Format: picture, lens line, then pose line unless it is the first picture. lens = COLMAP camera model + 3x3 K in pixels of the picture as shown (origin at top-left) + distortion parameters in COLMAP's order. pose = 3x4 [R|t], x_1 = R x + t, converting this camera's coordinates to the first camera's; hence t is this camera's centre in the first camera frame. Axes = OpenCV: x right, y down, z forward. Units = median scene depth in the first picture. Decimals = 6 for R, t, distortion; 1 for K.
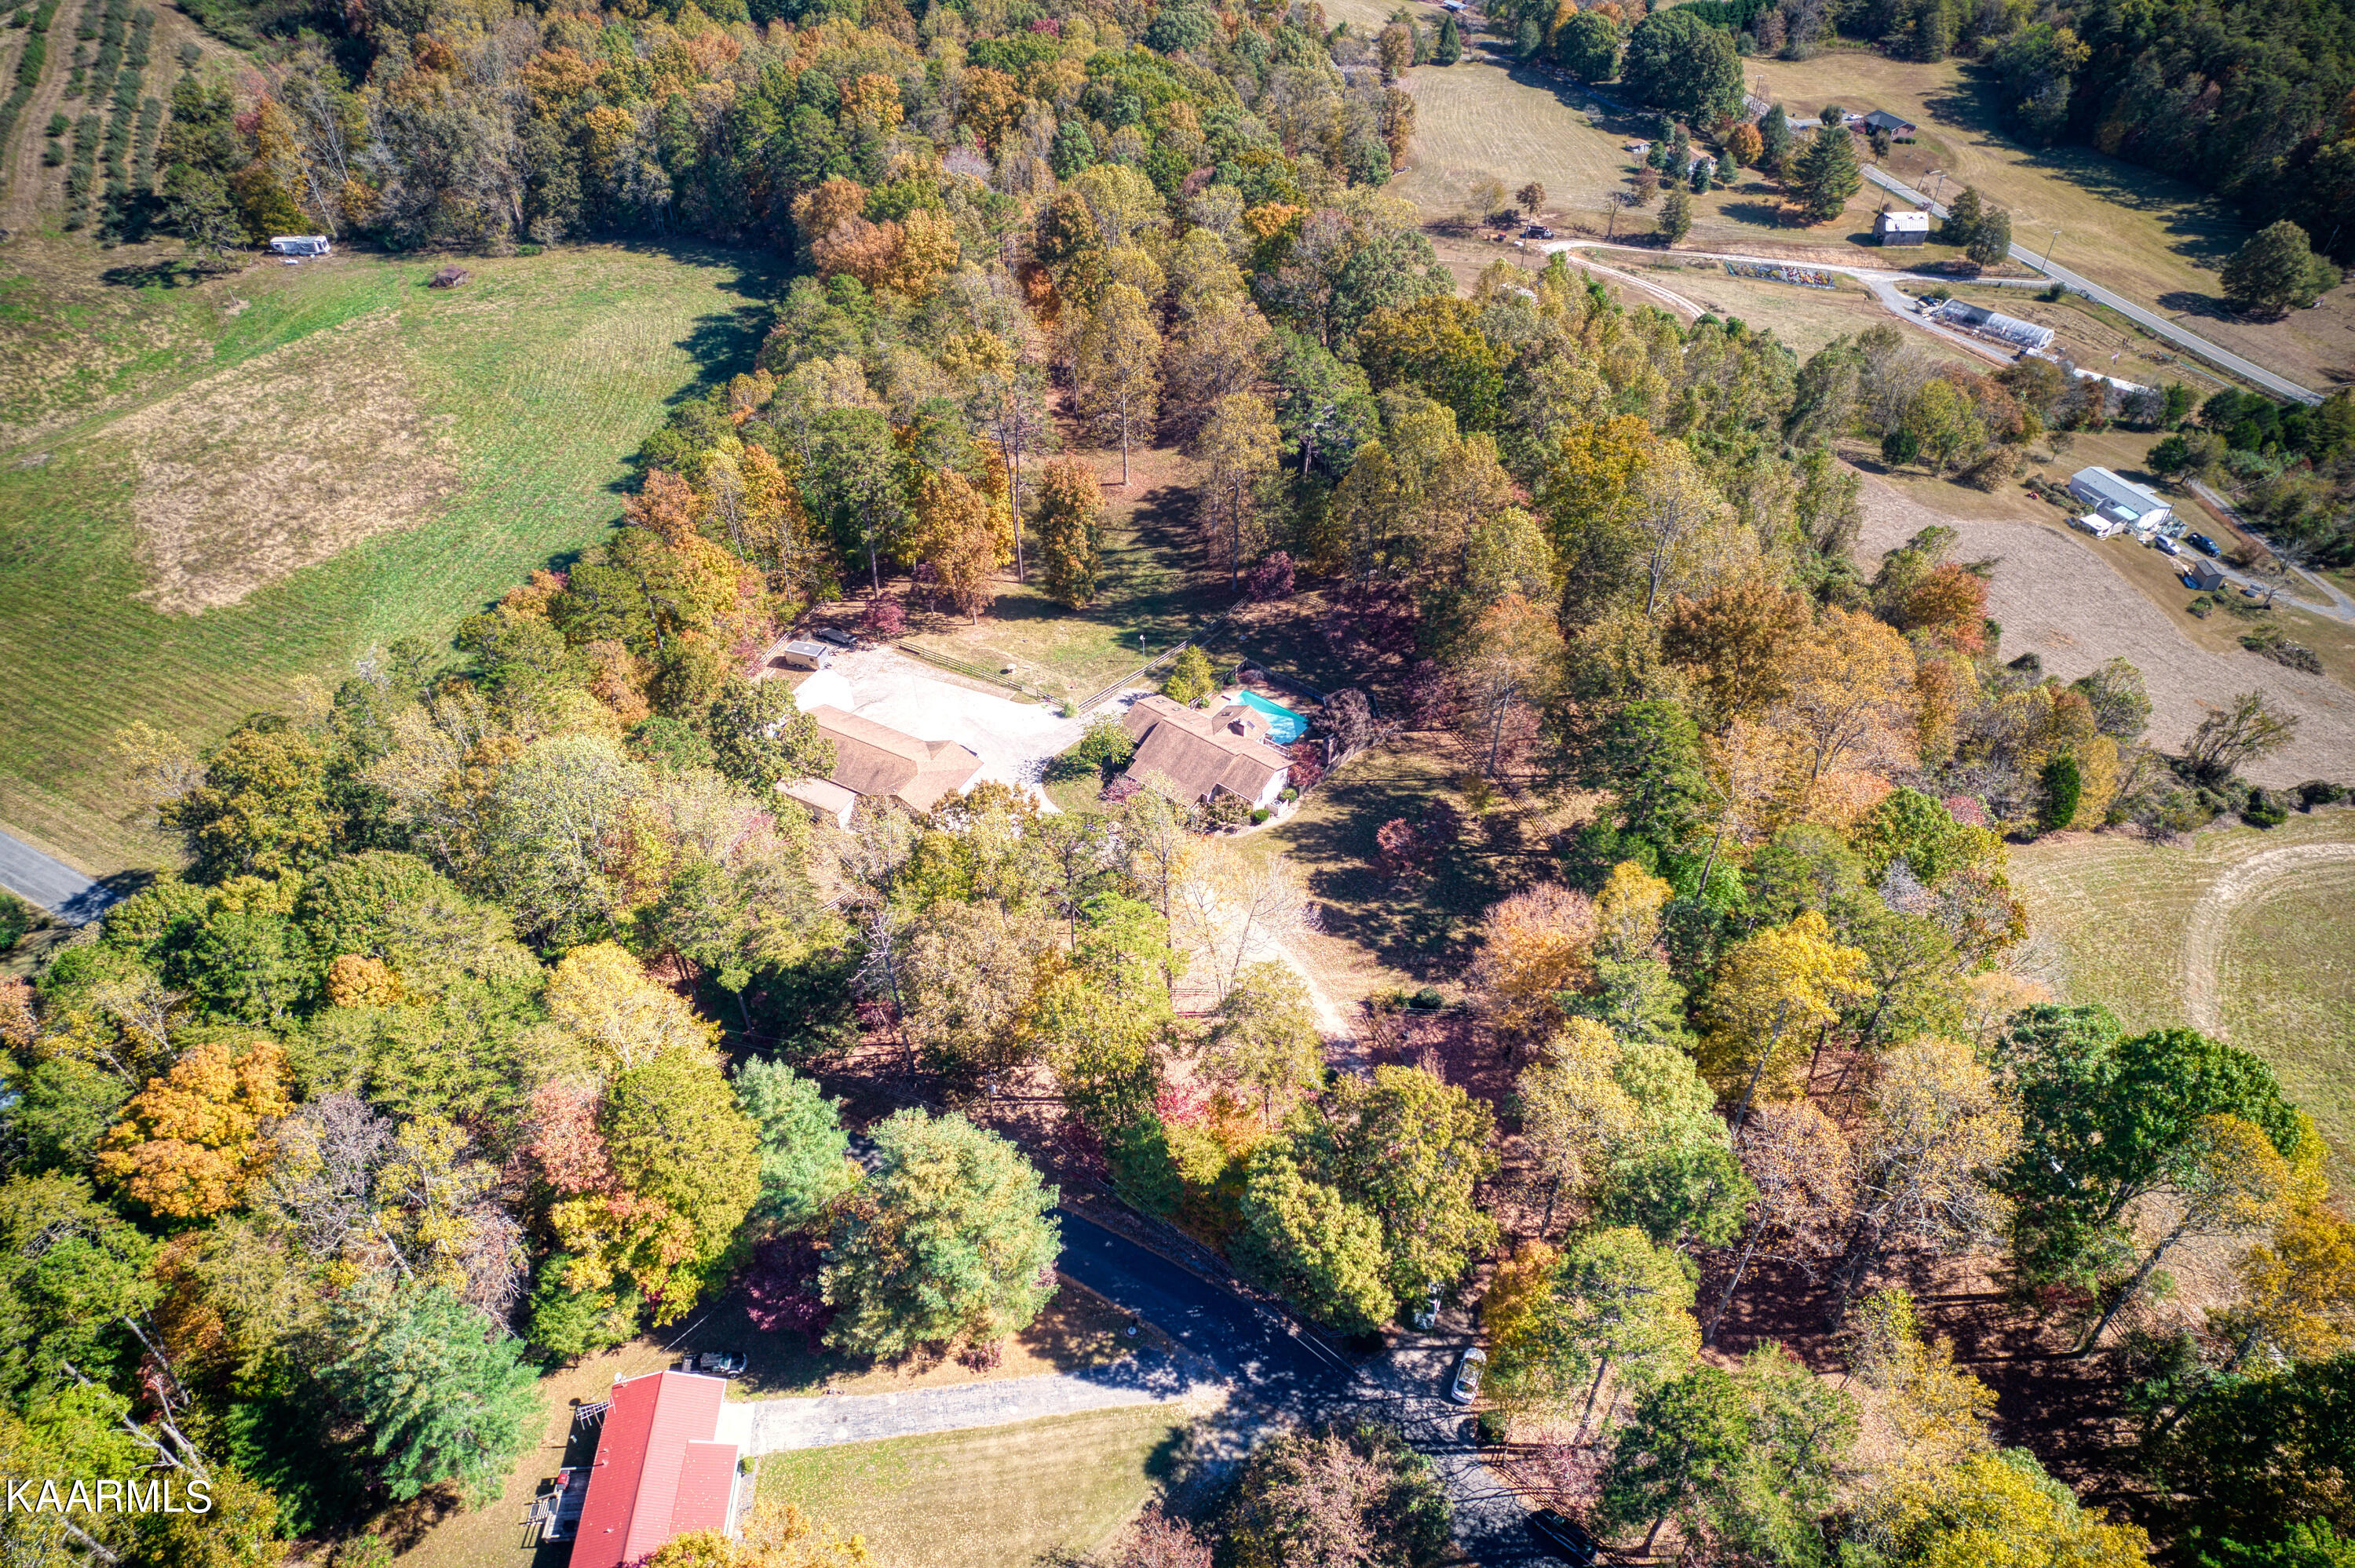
lens RADIAL K [[1560.5, 0, 1177.5], [0, 1560.5, 784.0], [0, 0, 1]] dist [-0.093183, 0.097572]
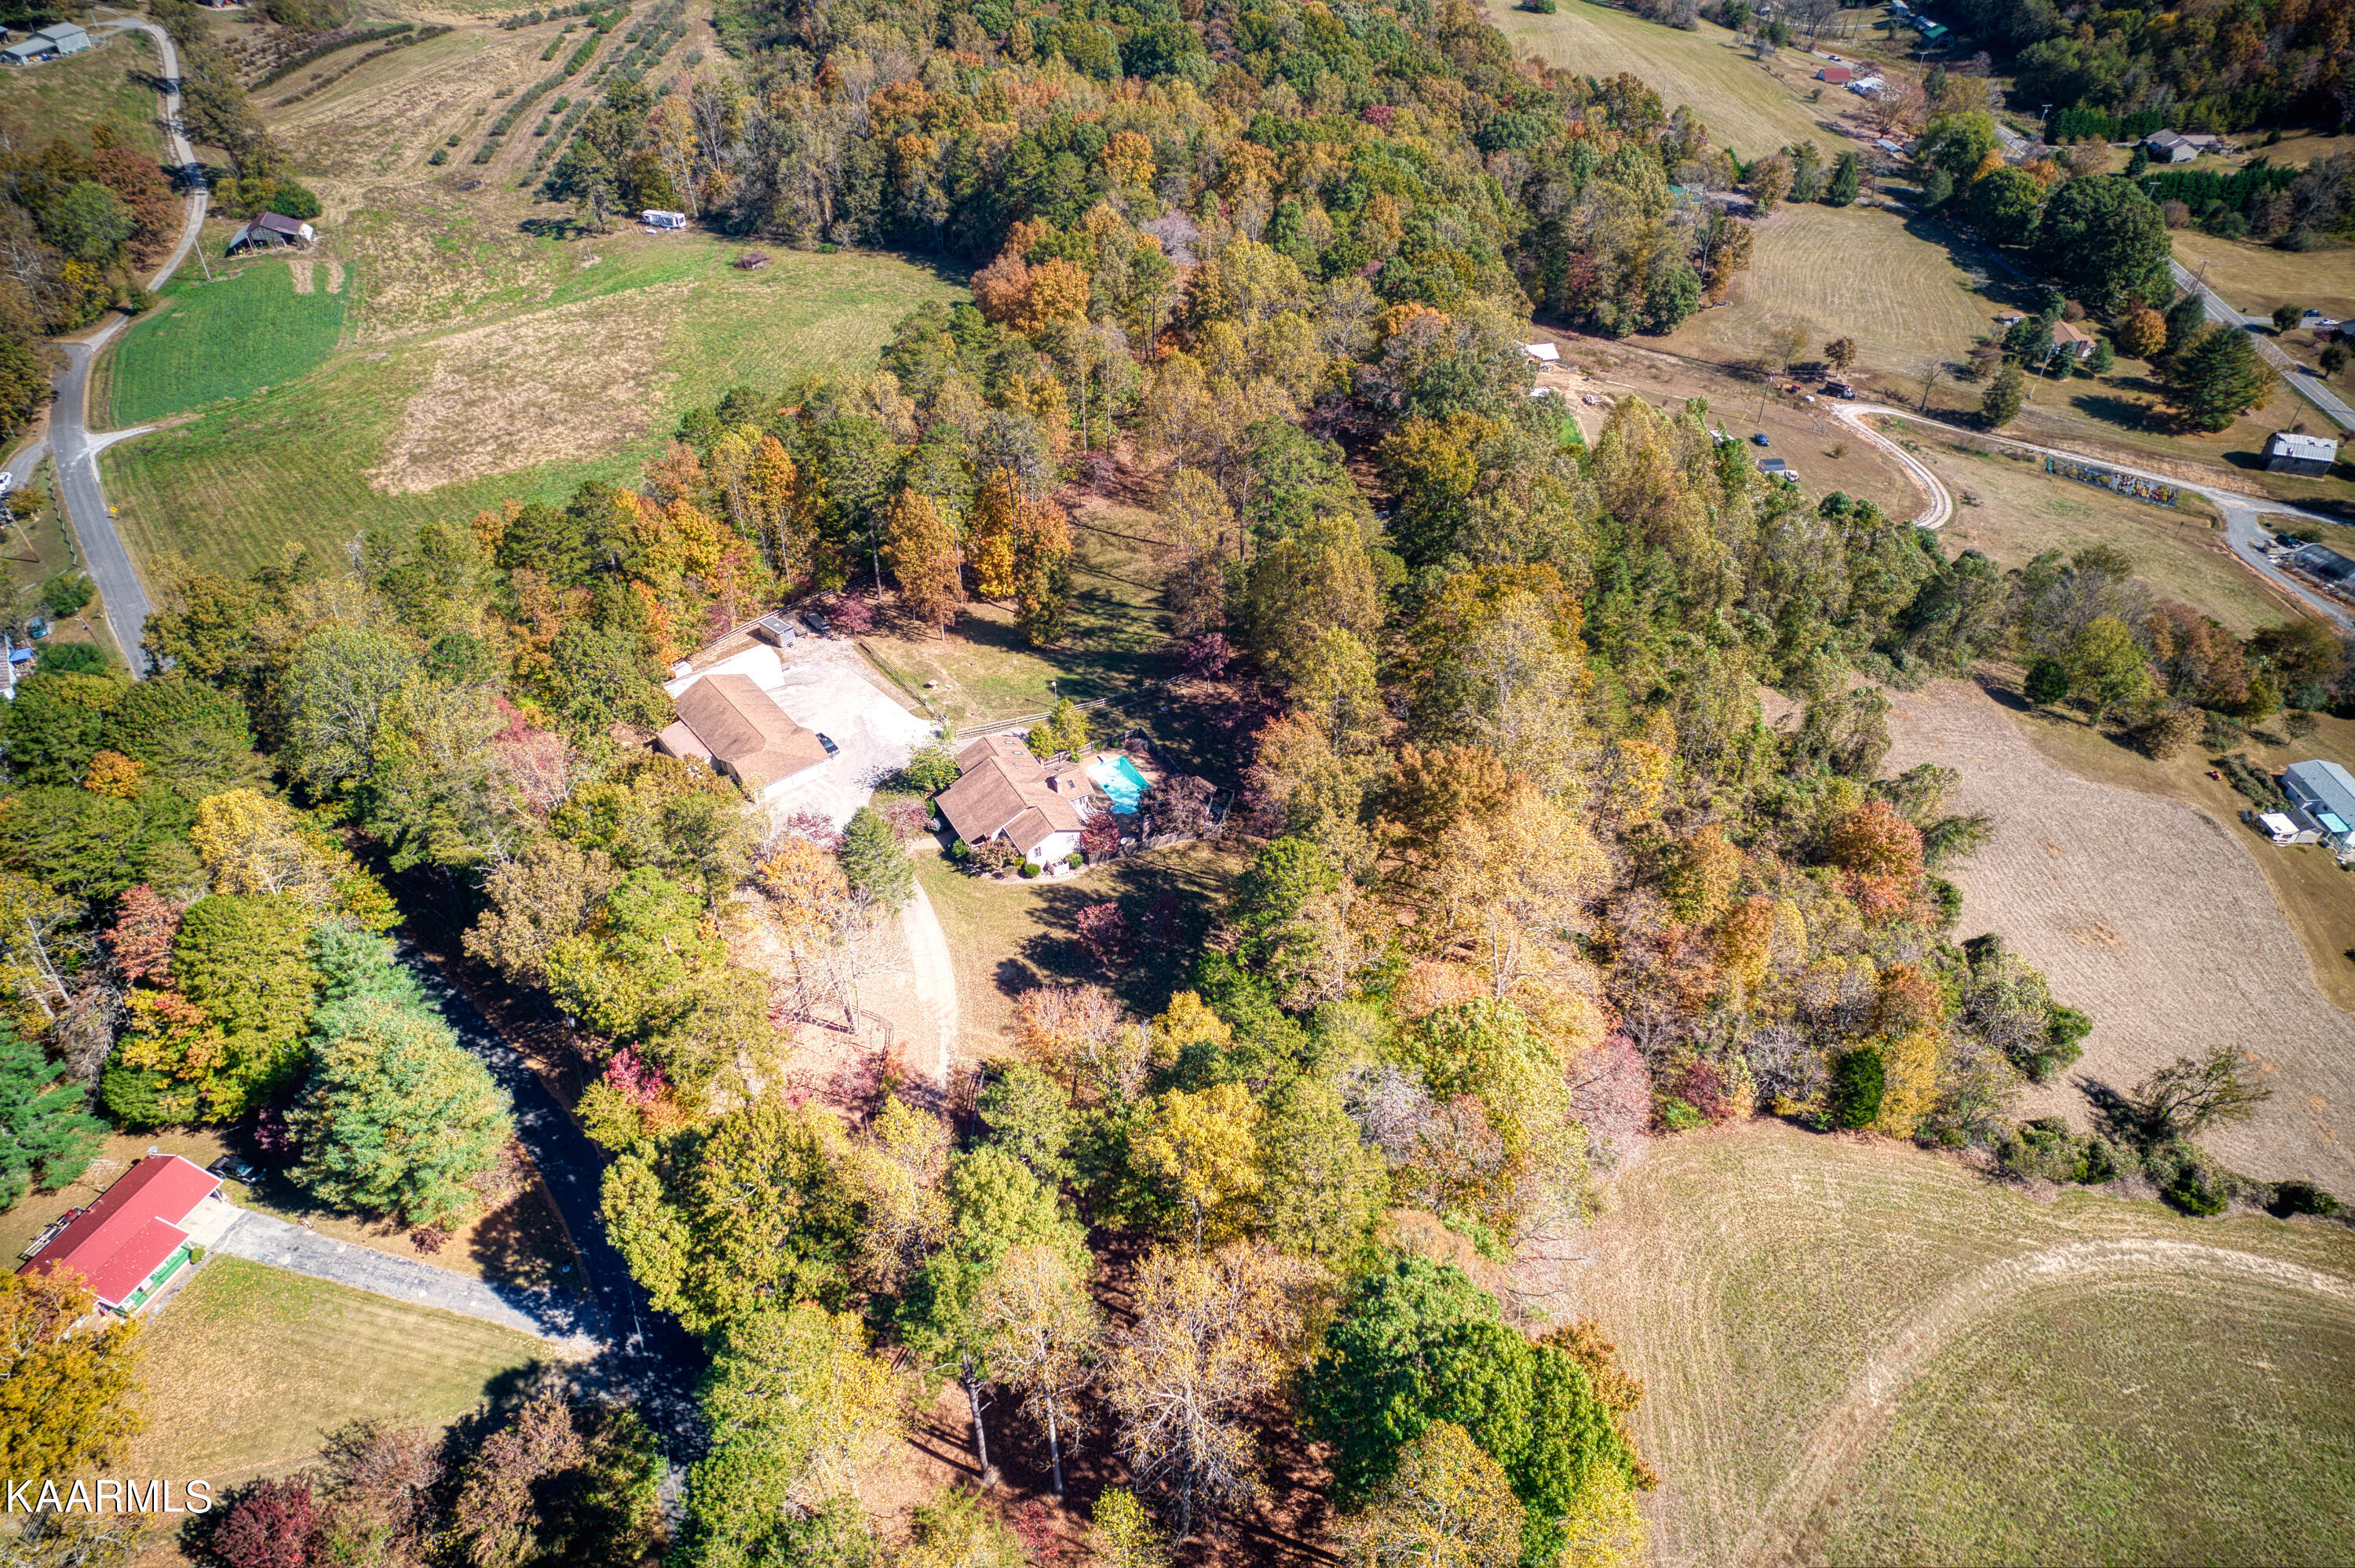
lens RADIAL K [[1560.5, 0, 1177.5], [0, 1560.5, 784.0], [0, 0, 1]] dist [-0.093183, 0.097572]
pose [[0.920669, 0.242014, -0.306265, 0.295912], [-0.255988, 0.966663, -0.005662, -0.035134], [0.294685, 0.083613, 0.951929, 0.043290]]
